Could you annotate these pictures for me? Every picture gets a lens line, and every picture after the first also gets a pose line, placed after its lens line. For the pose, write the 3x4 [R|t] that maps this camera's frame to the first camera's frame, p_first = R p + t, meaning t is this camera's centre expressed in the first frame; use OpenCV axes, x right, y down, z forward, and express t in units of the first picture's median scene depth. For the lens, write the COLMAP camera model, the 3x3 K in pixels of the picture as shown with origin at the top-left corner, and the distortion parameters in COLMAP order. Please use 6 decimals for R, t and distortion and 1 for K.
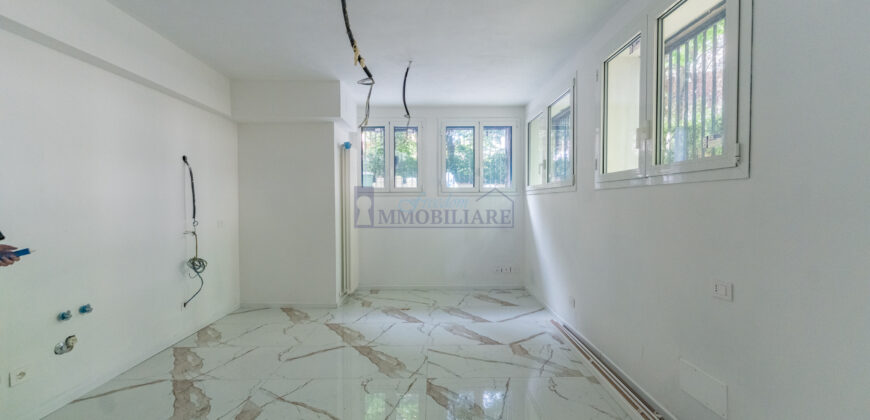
lens RADIAL K [[346.2, 0, 434.6], [0, 346.2, 209.1], [0, 0, 1]] dist [0.001308, -0.001241]
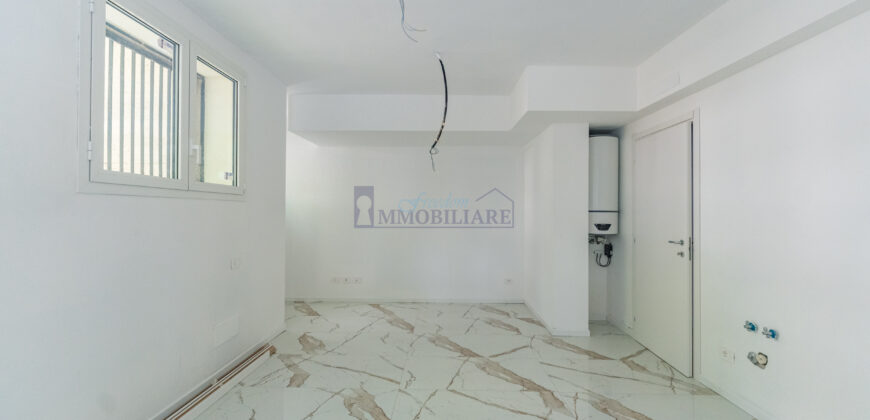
lens RADIAL K [[346.2, 0, 435.1], [0, 346.2, 208.5], [0, 0, 1]] dist [0.001308, -0.001241]
pose [[-0.999373, 0.000639, 0.035392, -0.124608], [0.001007, 0.999945, 0.010398, -0.030586], [-0.035384, 0.010427, -0.999319, 1.361417]]
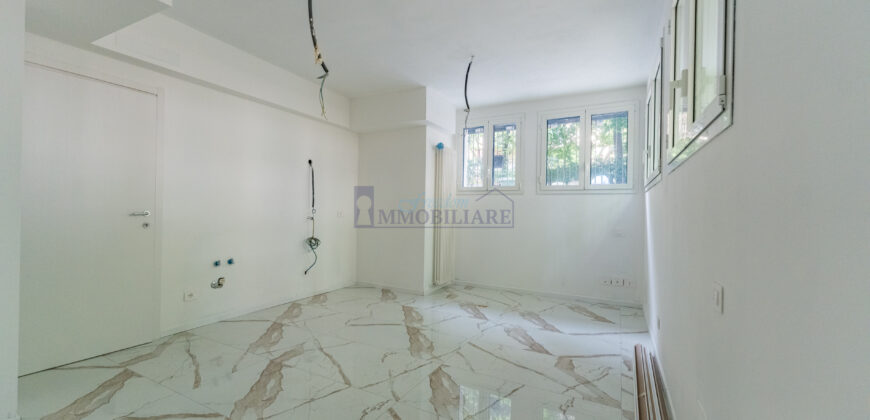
lens RADIAL K [[346.2, 0, 434.3], [0, 346.2, 209.4], [0, 0, 1]] dist [0.001308, -0.001241]
pose [[0.878212, 0.019052, -0.477893, 0.332455], [-0.032585, 0.999268, -0.020043, 0.046891], [0.477161, 0.033174, 0.878189, 0.071626]]
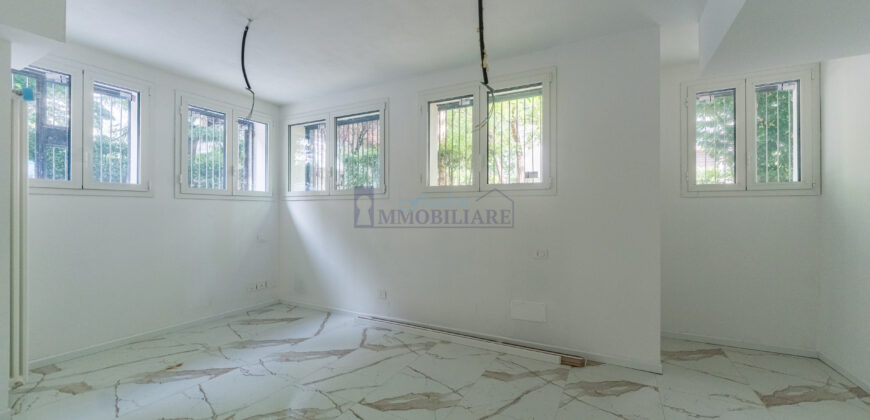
lens RADIAL K [[346.2, 0, 433.3], [0, 346.2, 209.2], [0, 0, 1]] dist [0.001308, -0.001241]
pose [[0.478386, 0.010092, 0.878092, -0.550884], [0.015481, 0.999682, -0.019923, 0.009569], [-0.878013, 0.023124, 0.478078, 0.303081]]
